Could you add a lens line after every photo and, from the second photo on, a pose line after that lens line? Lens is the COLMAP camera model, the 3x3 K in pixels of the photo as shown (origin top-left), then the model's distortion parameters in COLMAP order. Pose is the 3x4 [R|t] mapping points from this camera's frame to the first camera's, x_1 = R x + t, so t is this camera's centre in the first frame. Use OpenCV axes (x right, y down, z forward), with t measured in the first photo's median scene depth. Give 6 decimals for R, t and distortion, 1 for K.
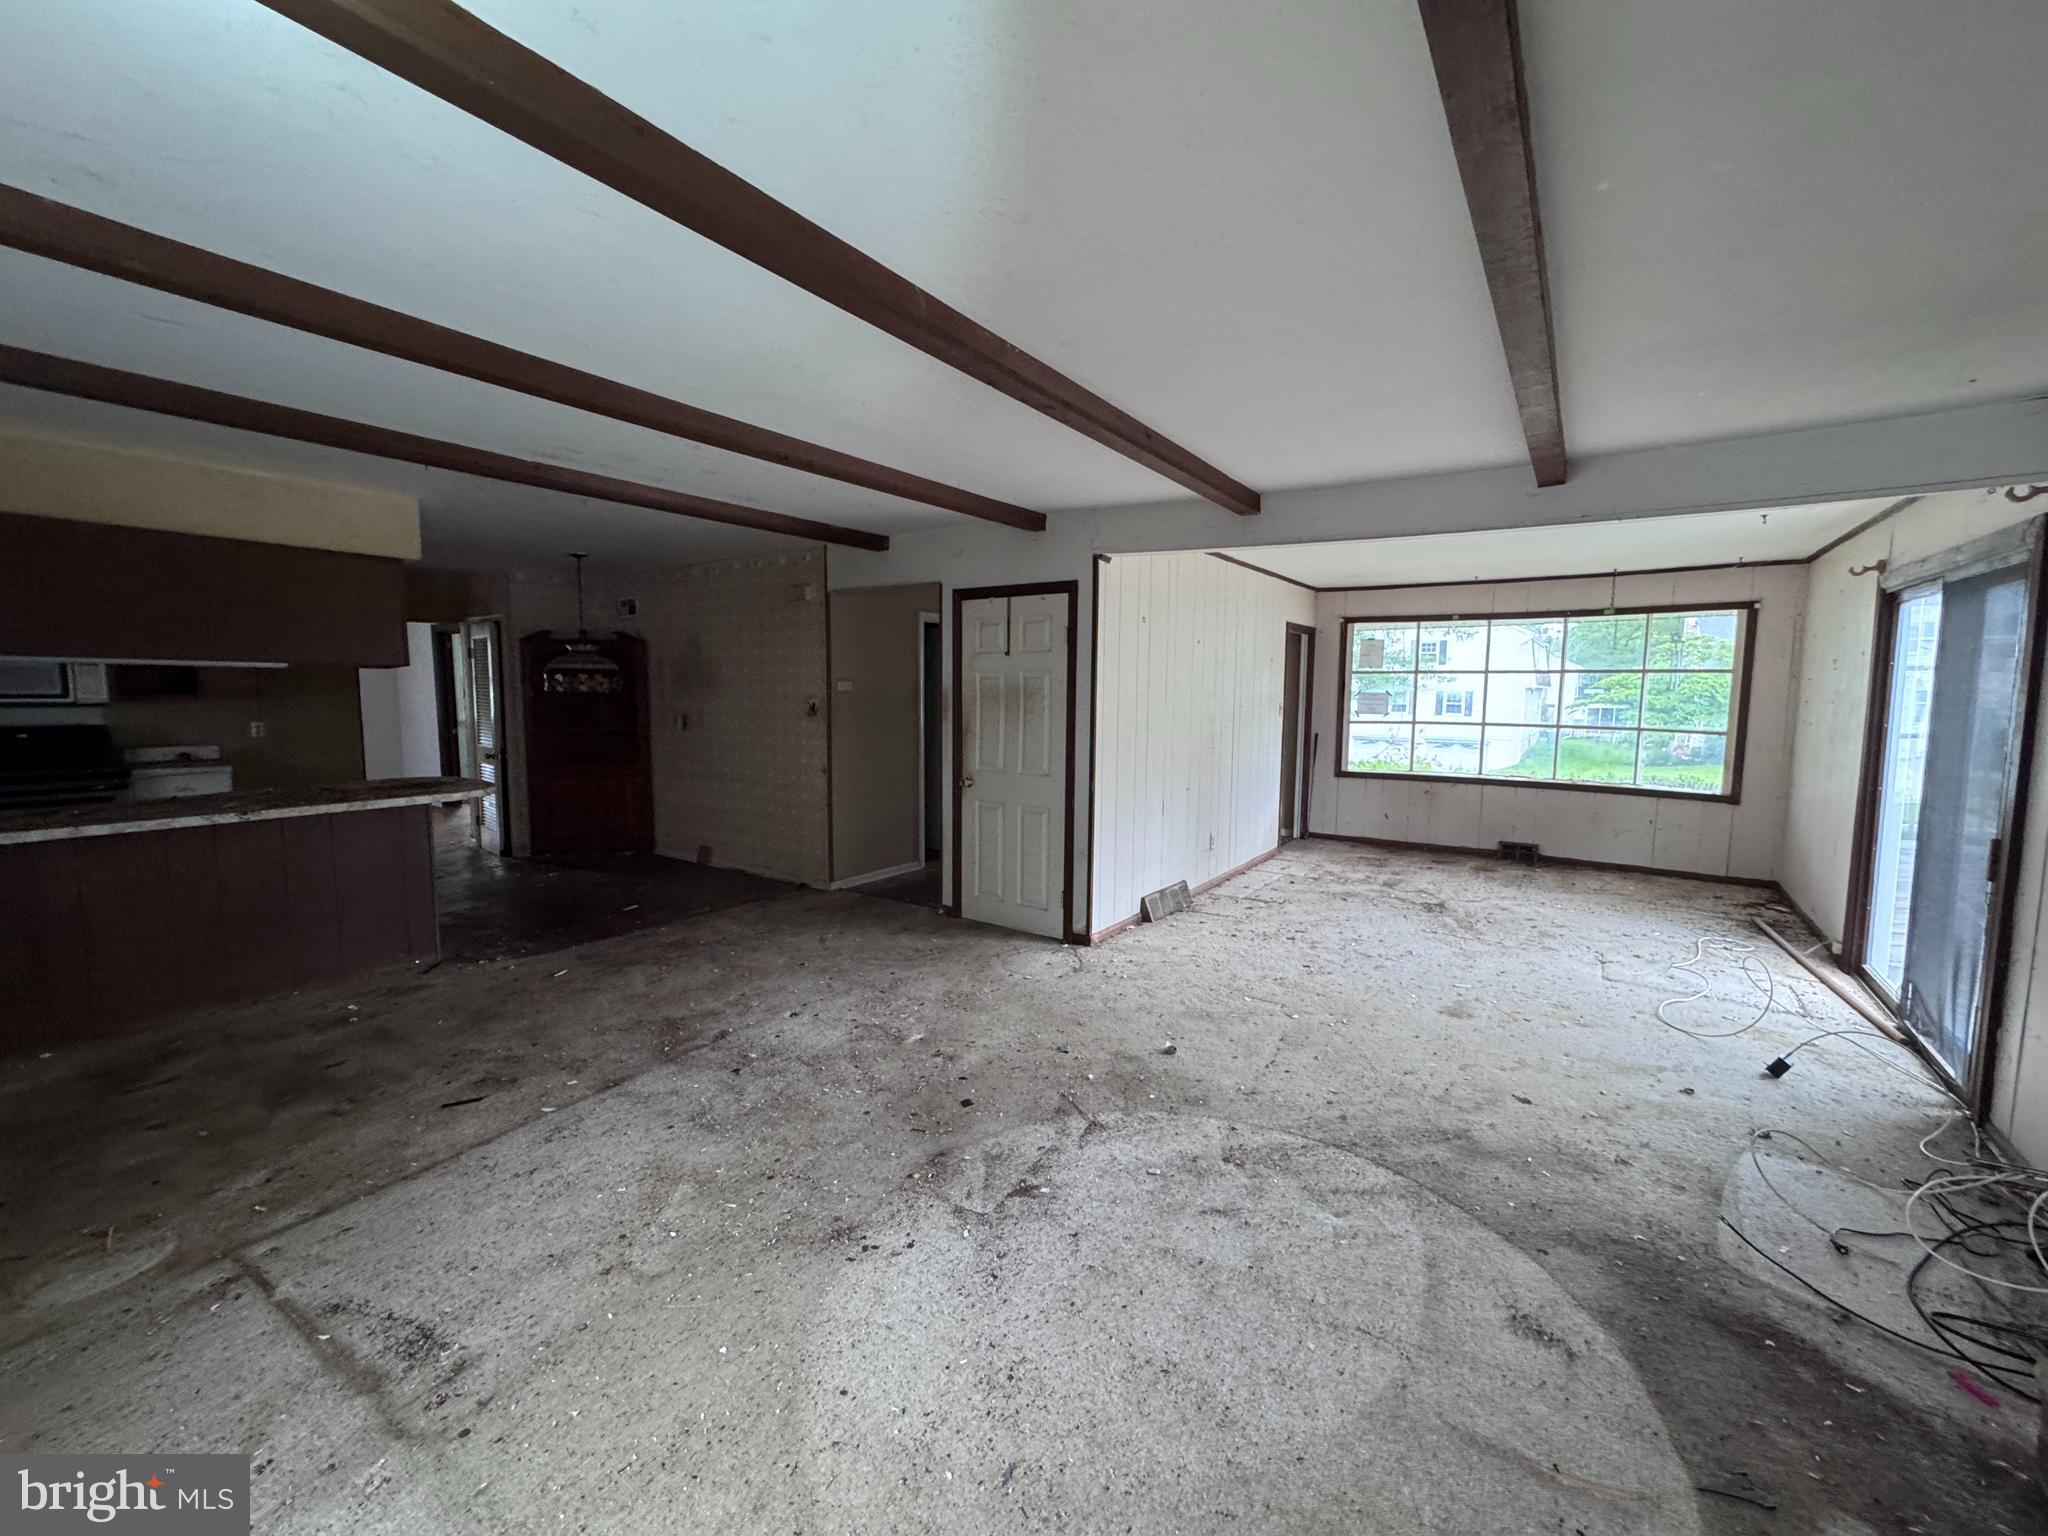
lens RADIAL K [[821.5, 0, 1020.1], [0, 821.5, 766.6], [0, 0, 1]] dist [-0.003291, -0.000203]
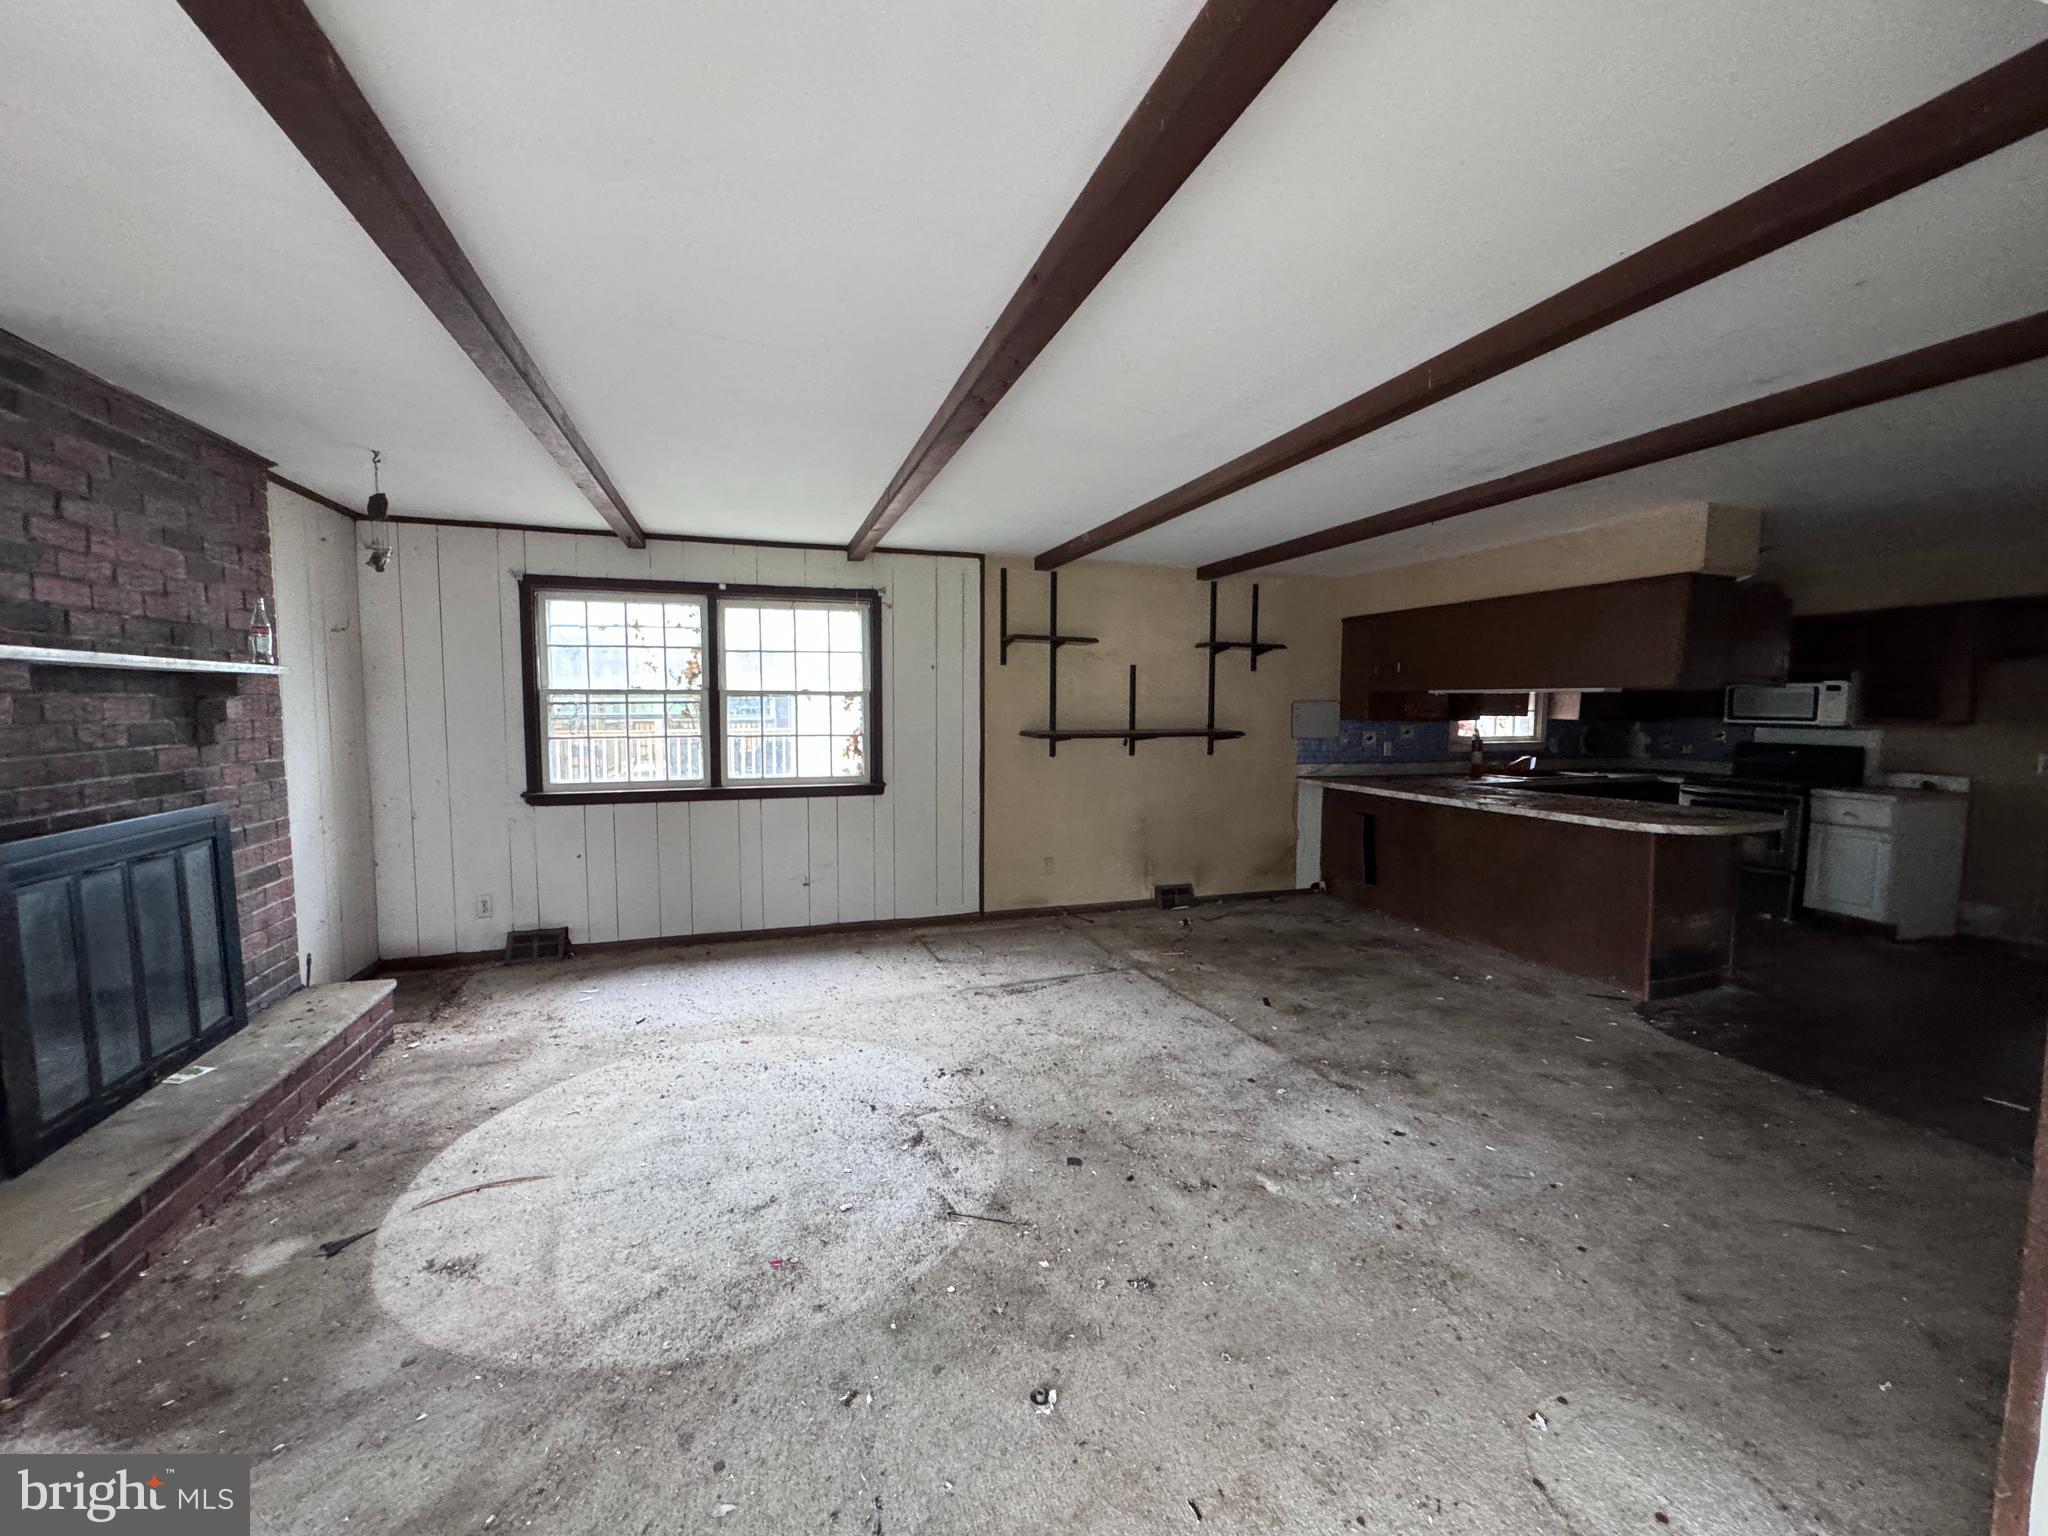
lens RADIAL K [[821.5, 0, 1020.1], [0, 821.5, 766.6], [0, 0, 1]] dist [-0.003291, -0.000203]
pose [[-0.599261, 0.050995, -0.798928, 0.659605], [-0.082147, 0.988784, 0.124730, -0.126309], [0.796328, 0.140375, -0.588351, 1.397877]]
